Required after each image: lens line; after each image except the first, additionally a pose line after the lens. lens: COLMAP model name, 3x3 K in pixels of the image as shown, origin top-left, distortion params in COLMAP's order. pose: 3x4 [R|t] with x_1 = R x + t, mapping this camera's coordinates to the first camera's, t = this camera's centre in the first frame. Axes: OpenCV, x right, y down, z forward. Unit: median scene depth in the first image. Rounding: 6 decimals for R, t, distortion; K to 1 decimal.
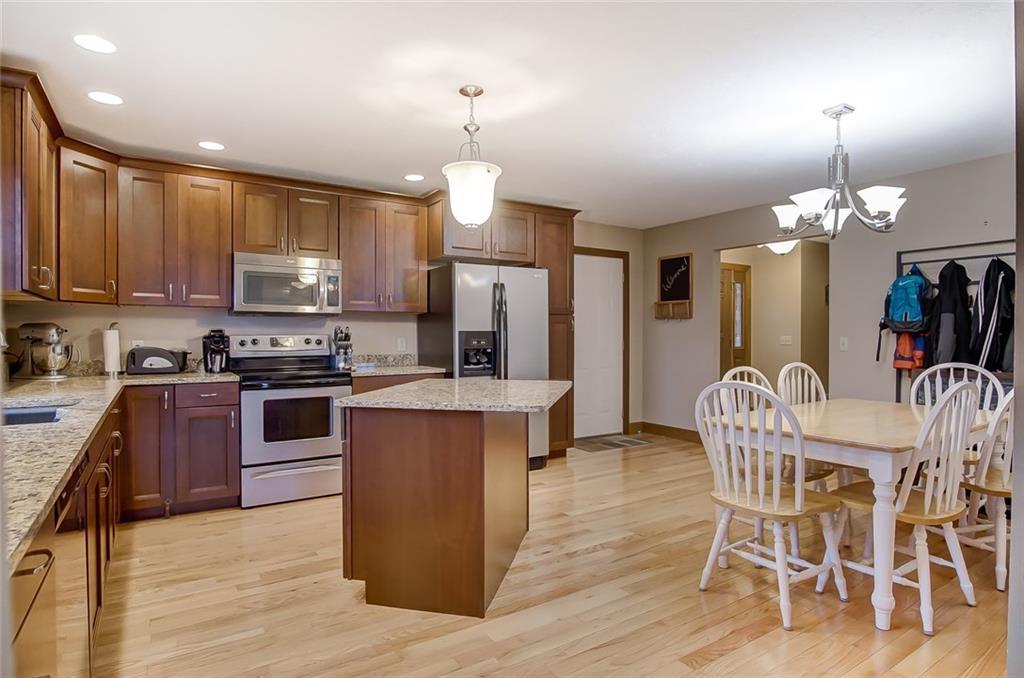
lens RADIAL K [[545.5, 0, 512.0], [0, 545.5, 339.0], [0, 0, 1]] dist [-0.002048, -0.000175]
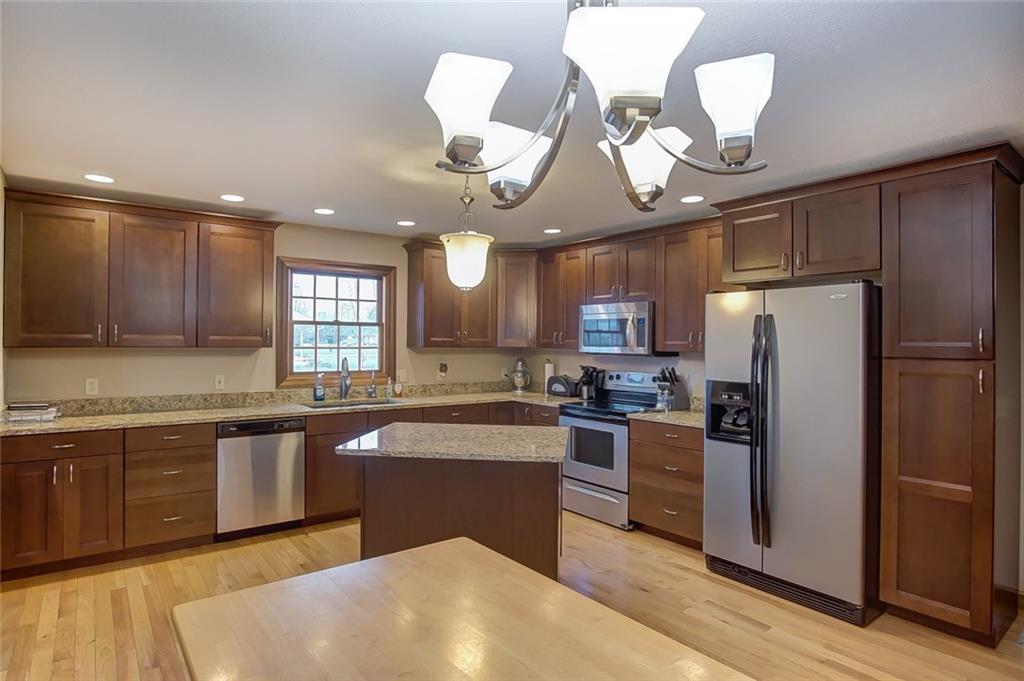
lens RADIAL K [[545.5, 0, 512.0], [0, 545.5, 340.5], [0, 0, 1]] dist [-0.002048, -0.000175]
pose [[0.094669, -0.001201, -0.995508, 0.683427], [-0.019069, 0.999814, -0.003019, -0.066279], [0.995326, 0.019269, 0.094629, 0.661950]]
